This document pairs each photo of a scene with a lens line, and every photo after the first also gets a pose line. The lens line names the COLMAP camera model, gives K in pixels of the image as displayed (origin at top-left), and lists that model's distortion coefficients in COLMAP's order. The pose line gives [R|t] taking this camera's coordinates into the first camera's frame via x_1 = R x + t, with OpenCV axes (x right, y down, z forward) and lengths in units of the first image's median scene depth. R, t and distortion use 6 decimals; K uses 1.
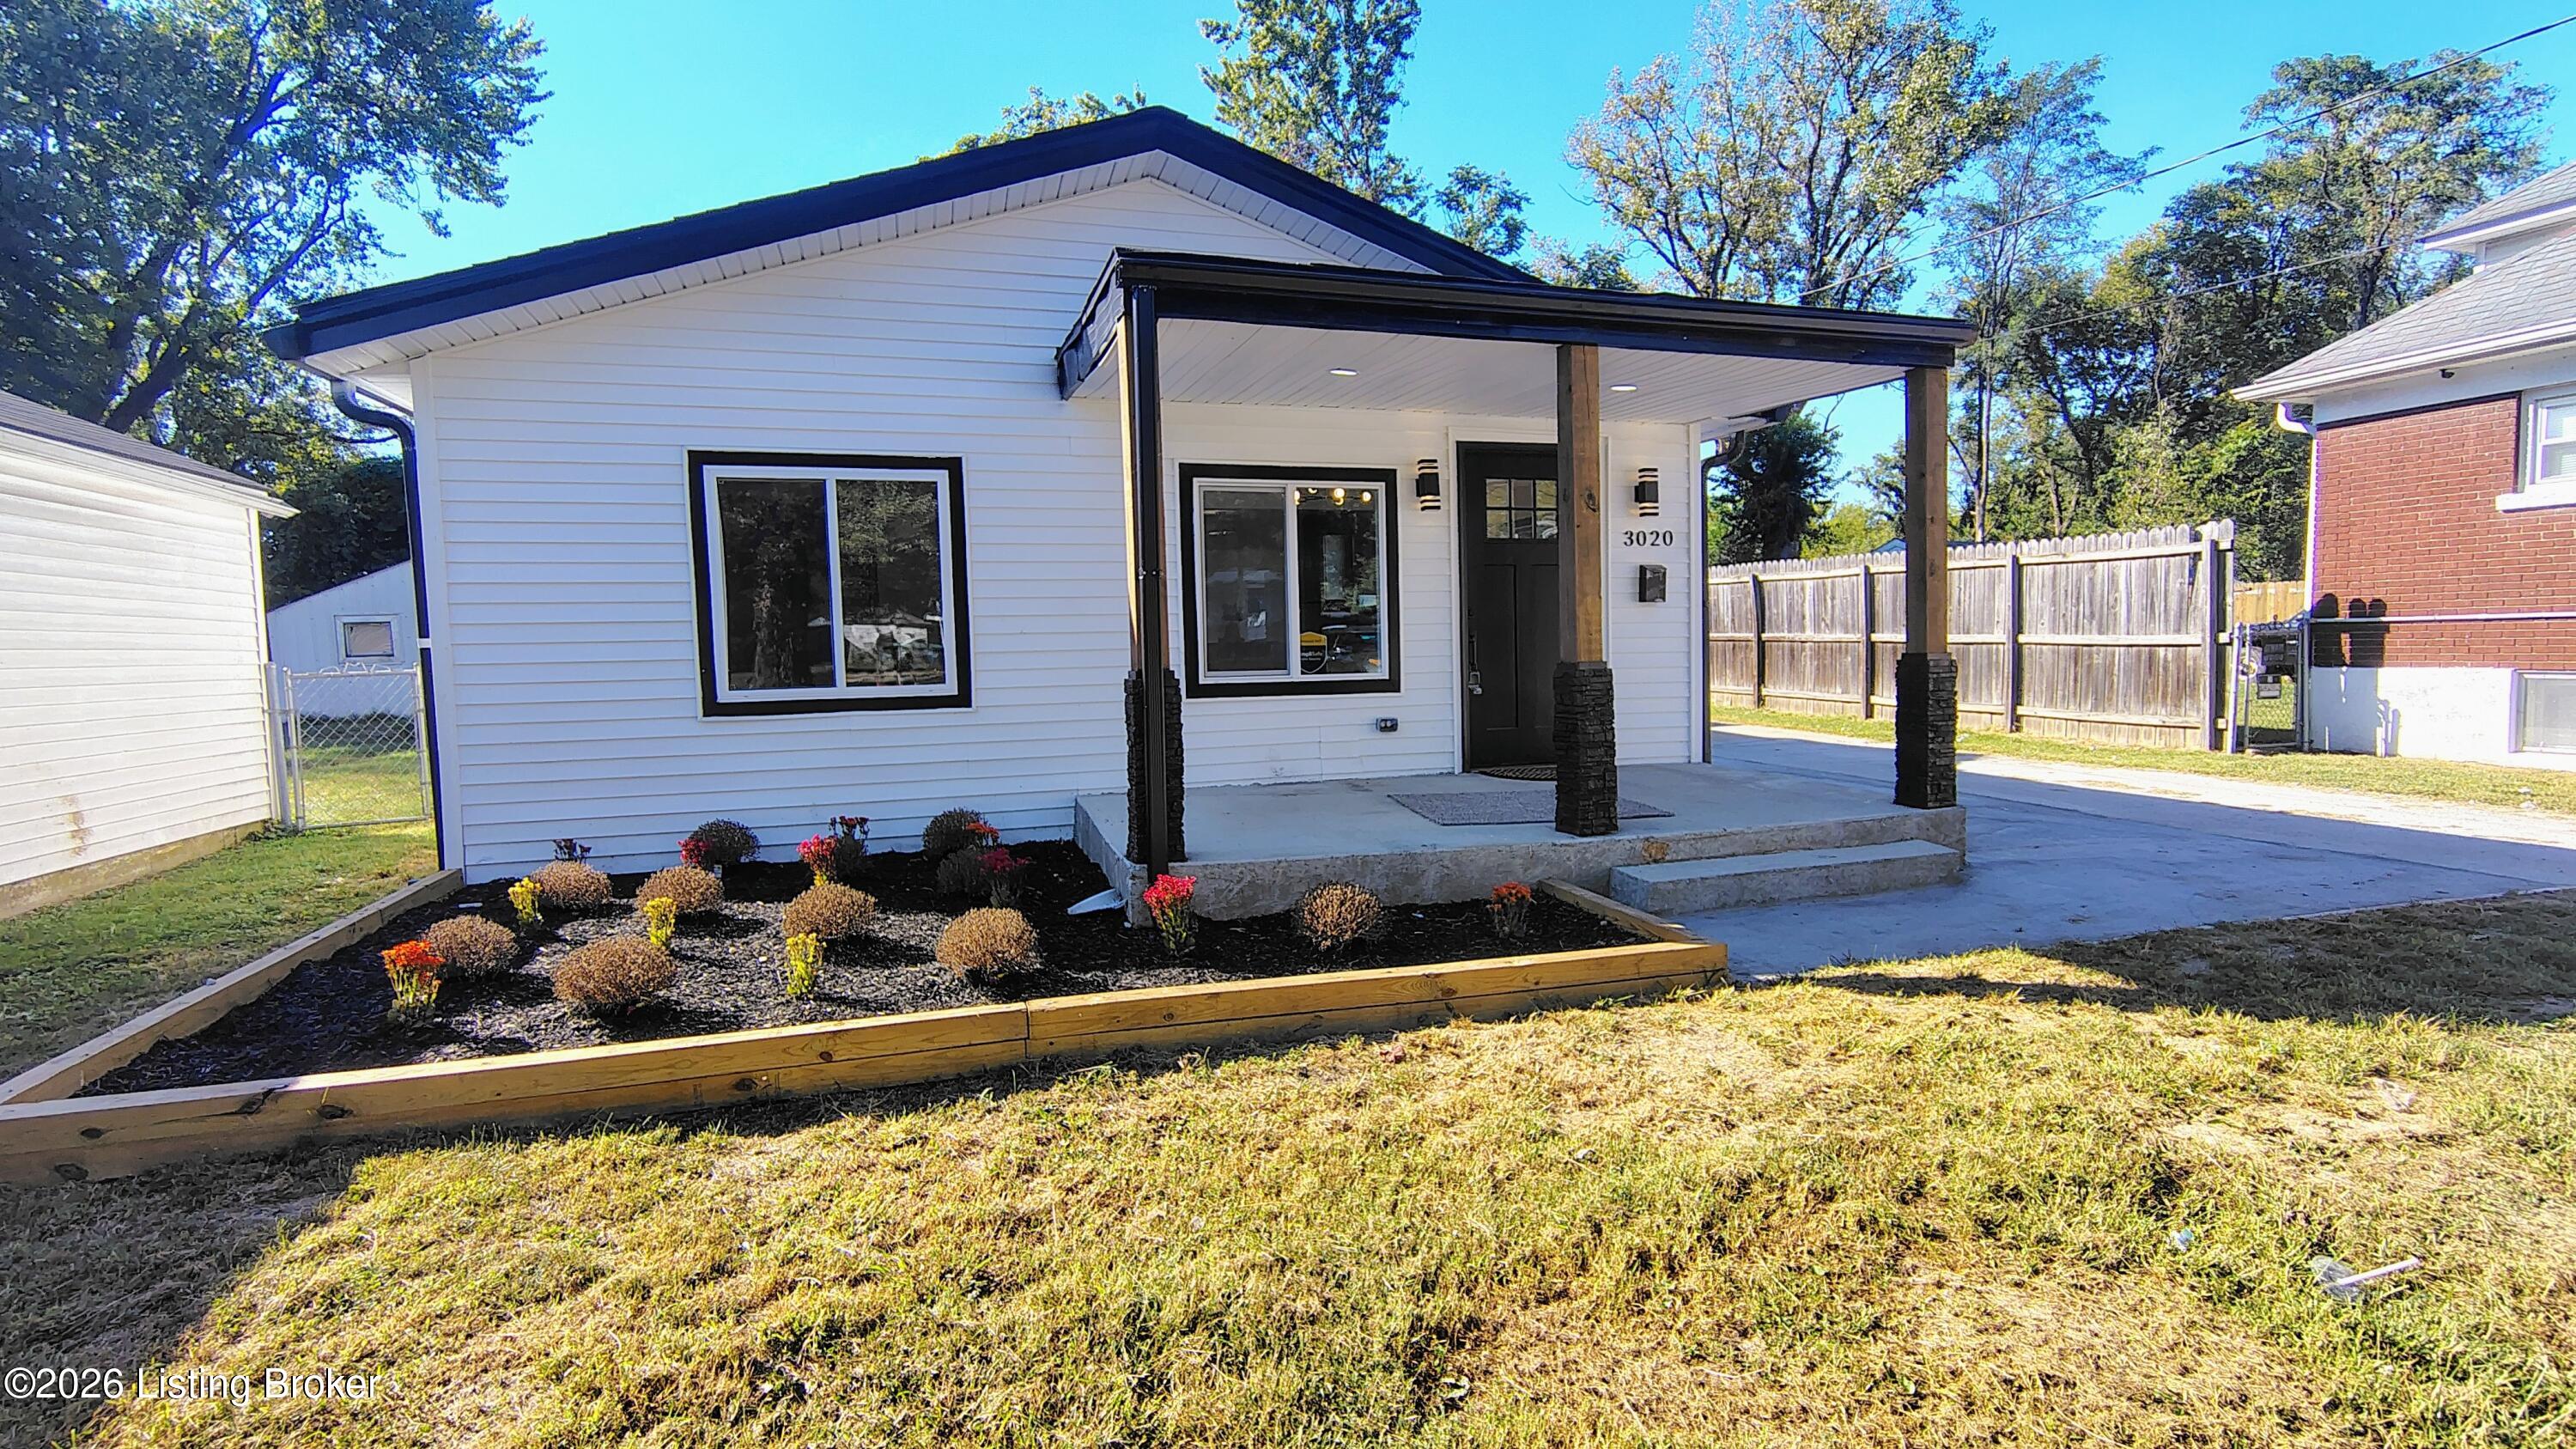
lens RADIAL K [[1203.9, 0, 1295.4], [0, 1203.9, 728.2], [0, 0, 1]] dist [-0.015339, 0.010161]
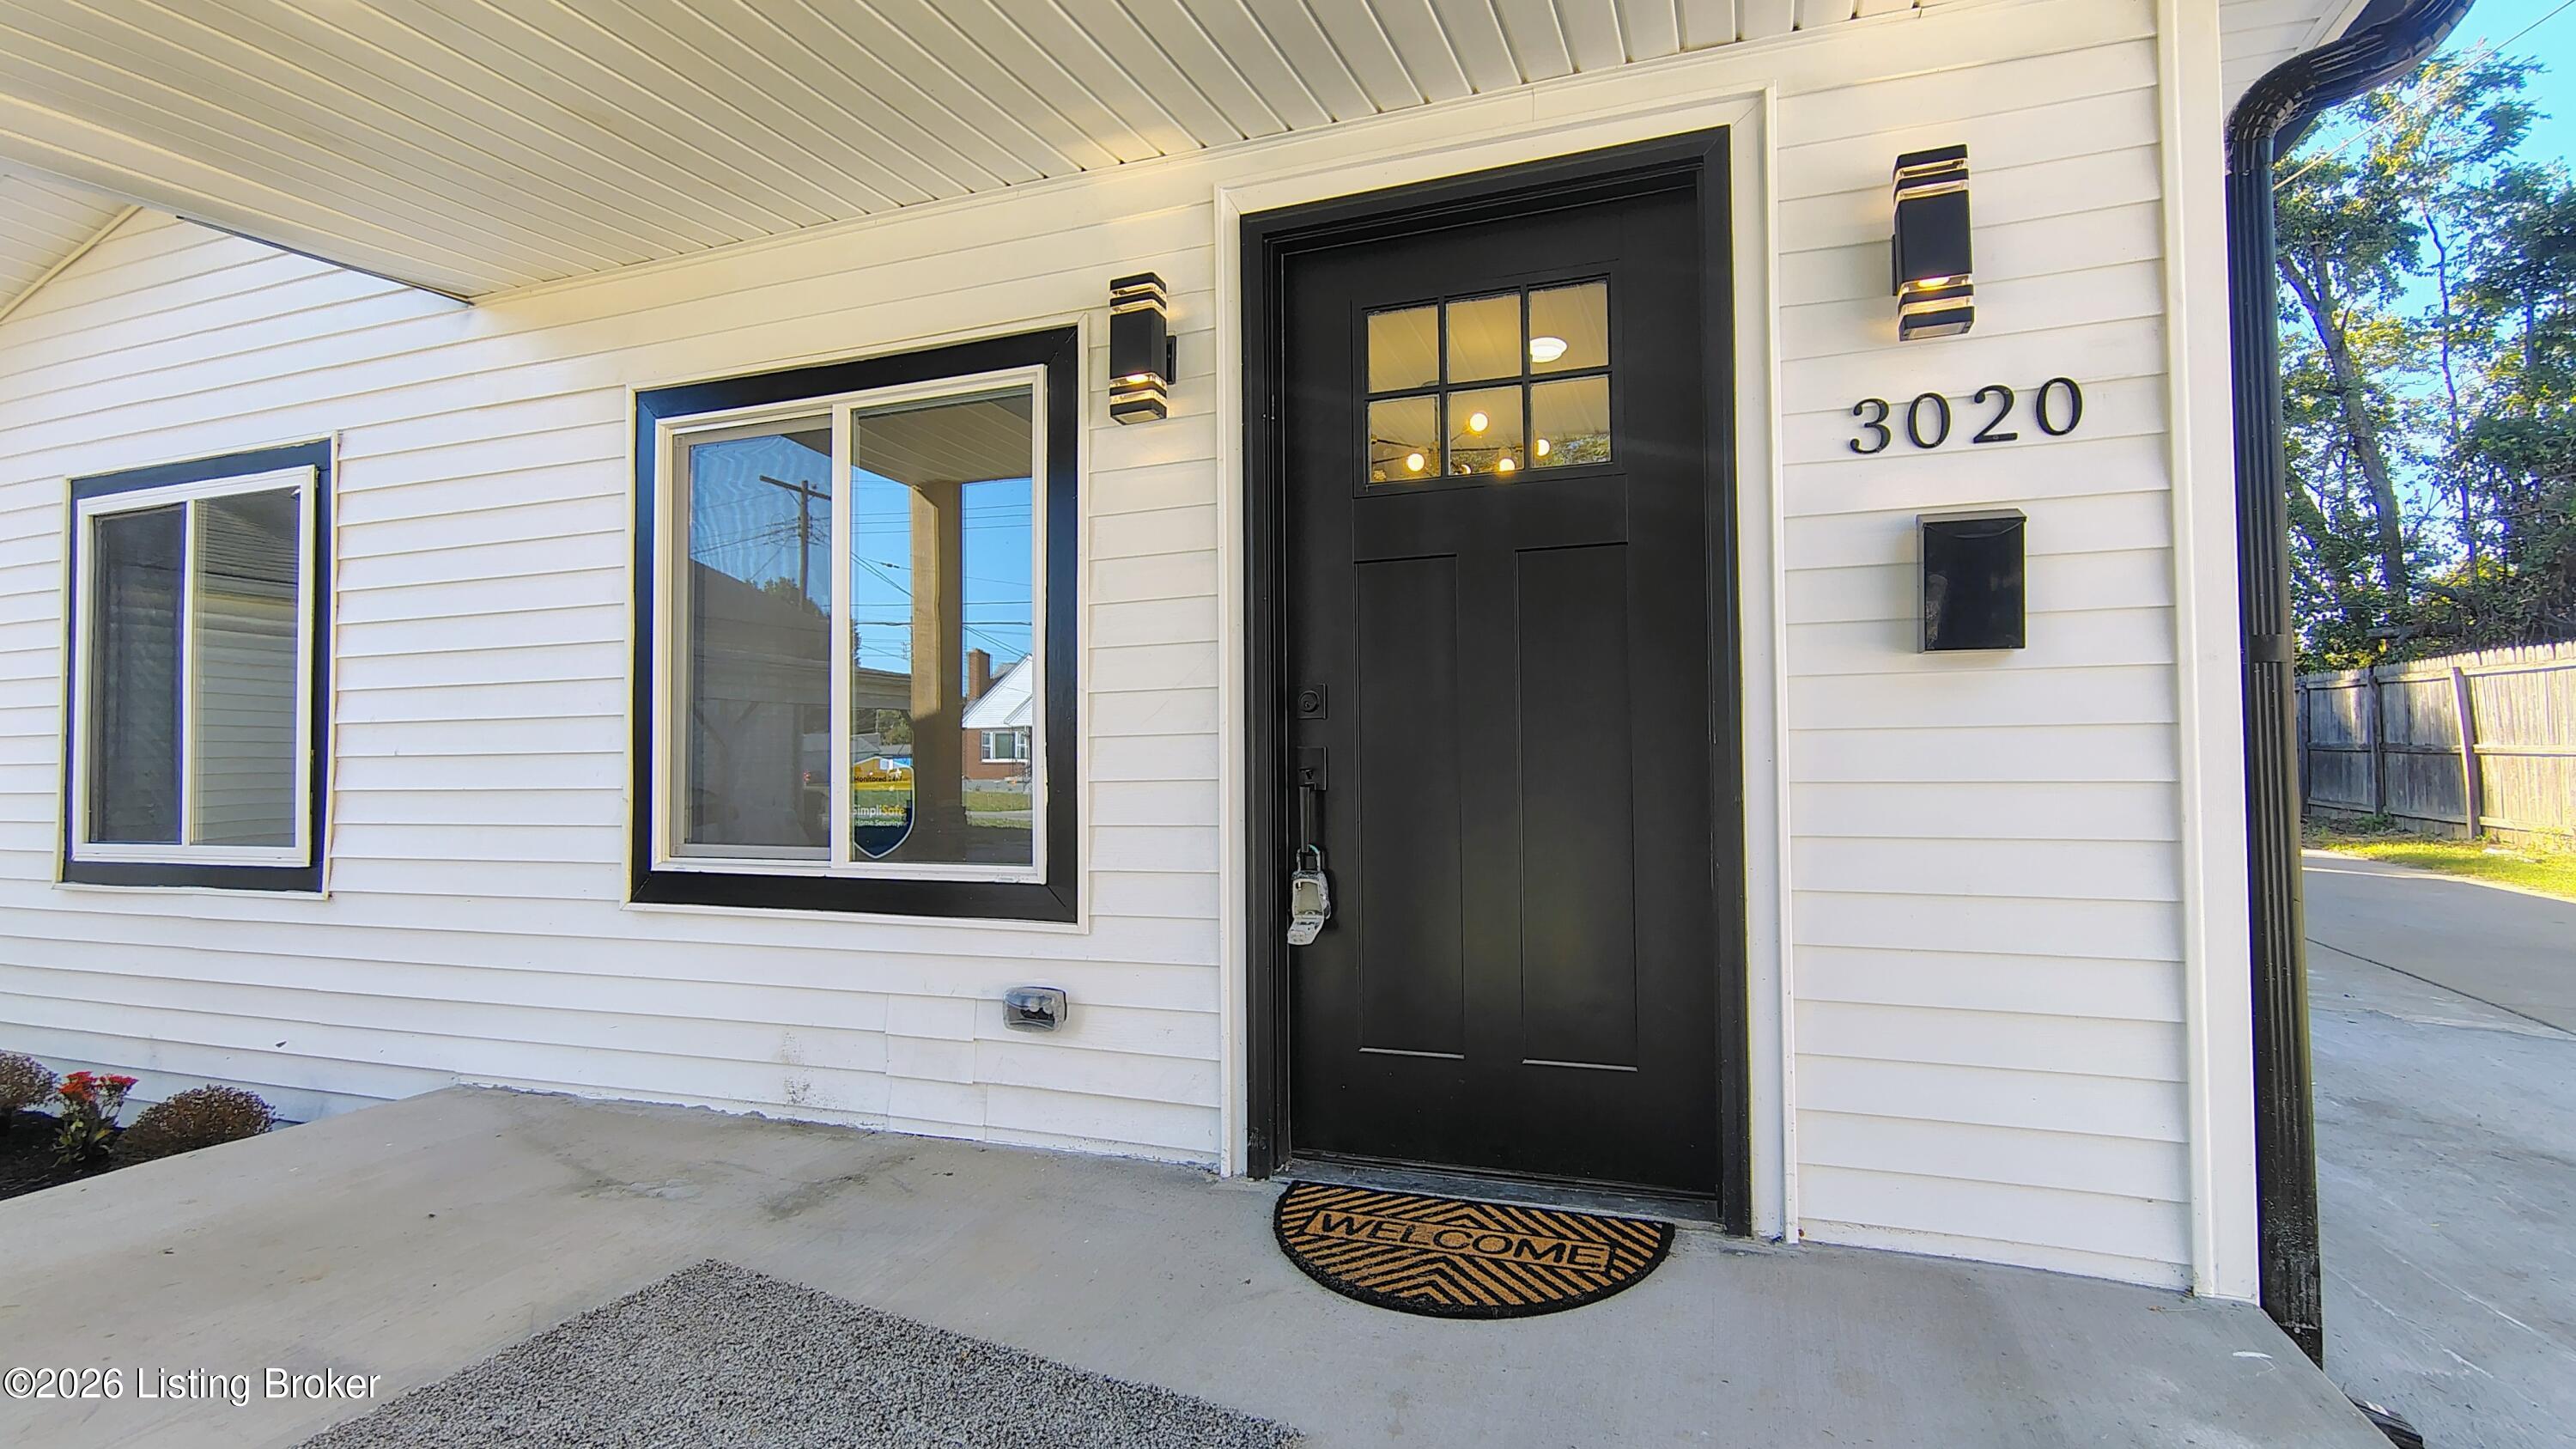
lens RADIAL K [[1203.9, 0, 1295.4], [0, 1203.9, 728.2], [0, 0, 1]] dist [-0.015339, 0.010161]
pose [[0.792484, -0.005580, -0.609867, 0.363801], [-0.047221, 0.996395, -0.070478, -0.066132], [0.608061, 0.084652, 0.789364, 0.750764]]
